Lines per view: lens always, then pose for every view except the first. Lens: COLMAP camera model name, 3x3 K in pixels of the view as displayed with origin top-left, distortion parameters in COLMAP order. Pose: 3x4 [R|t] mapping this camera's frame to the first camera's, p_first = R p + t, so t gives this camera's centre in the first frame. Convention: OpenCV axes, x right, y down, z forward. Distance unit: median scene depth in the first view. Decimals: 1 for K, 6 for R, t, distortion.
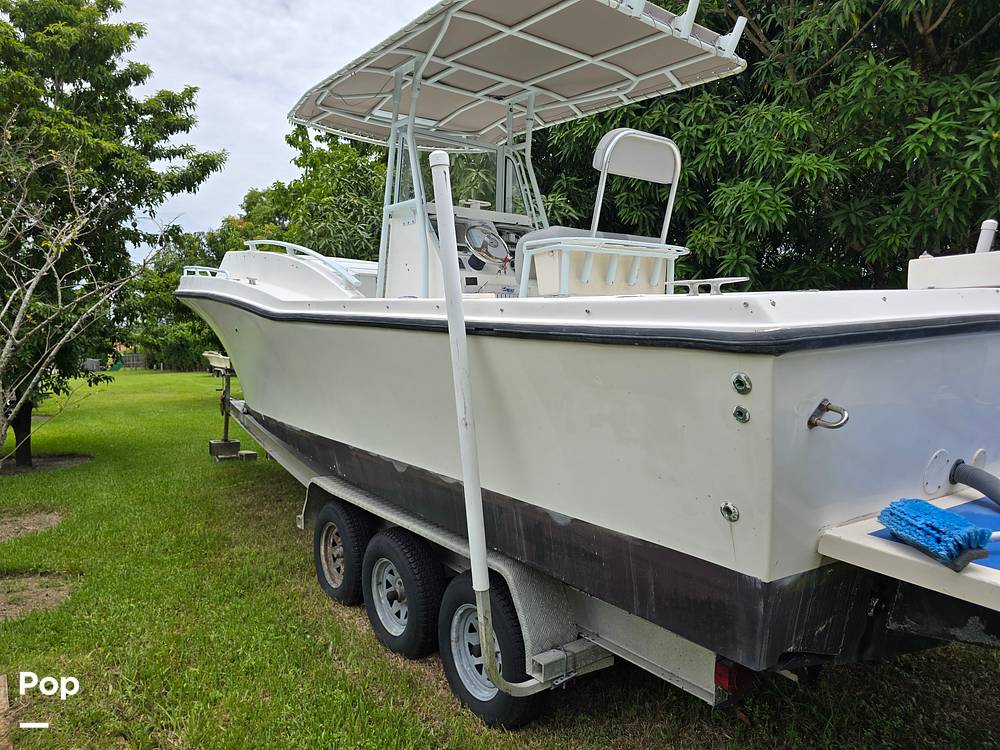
lens RADIAL K [[678.8, 0, 535.0], [0, 678.8, 385.3], [0, 0, 1]] dist [0.024573, -0.033248]
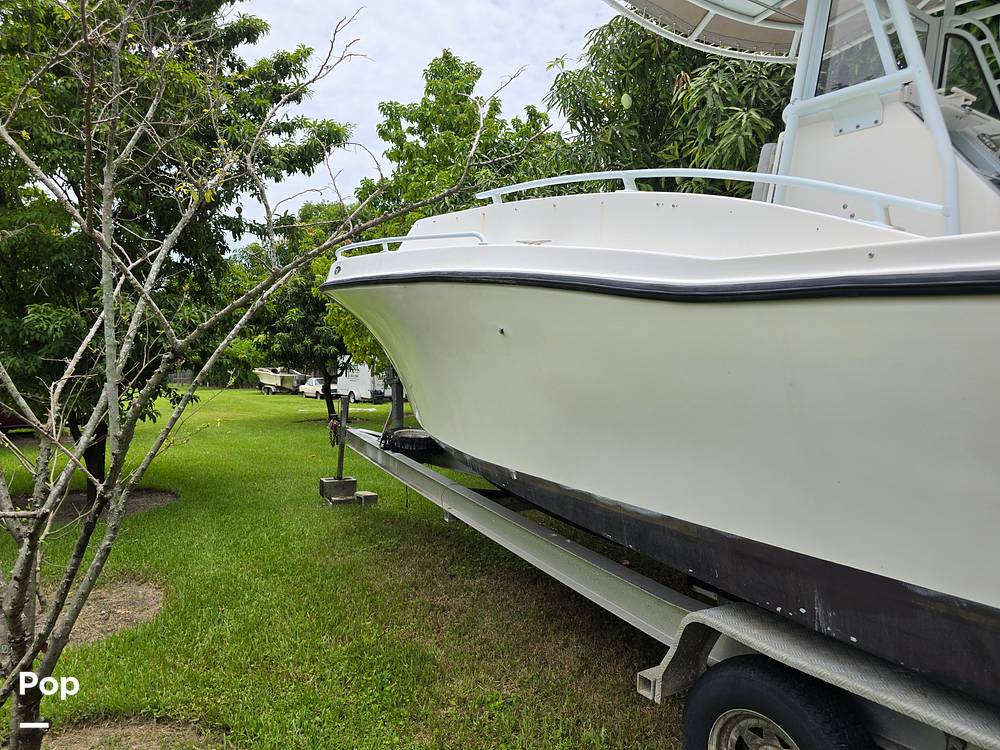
lens RADIAL K [[678.8, 0, 507.1], [0, 678.8, 378.0], [0, 0, 1]] dist [0.024573, -0.033248]
pose [[0.997222, 0.008989, -0.073937, -0.205378], [-0.011853, 0.999192, -0.038391, -0.008692], [0.073532, 0.039161, 0.996524, 0.220126]]
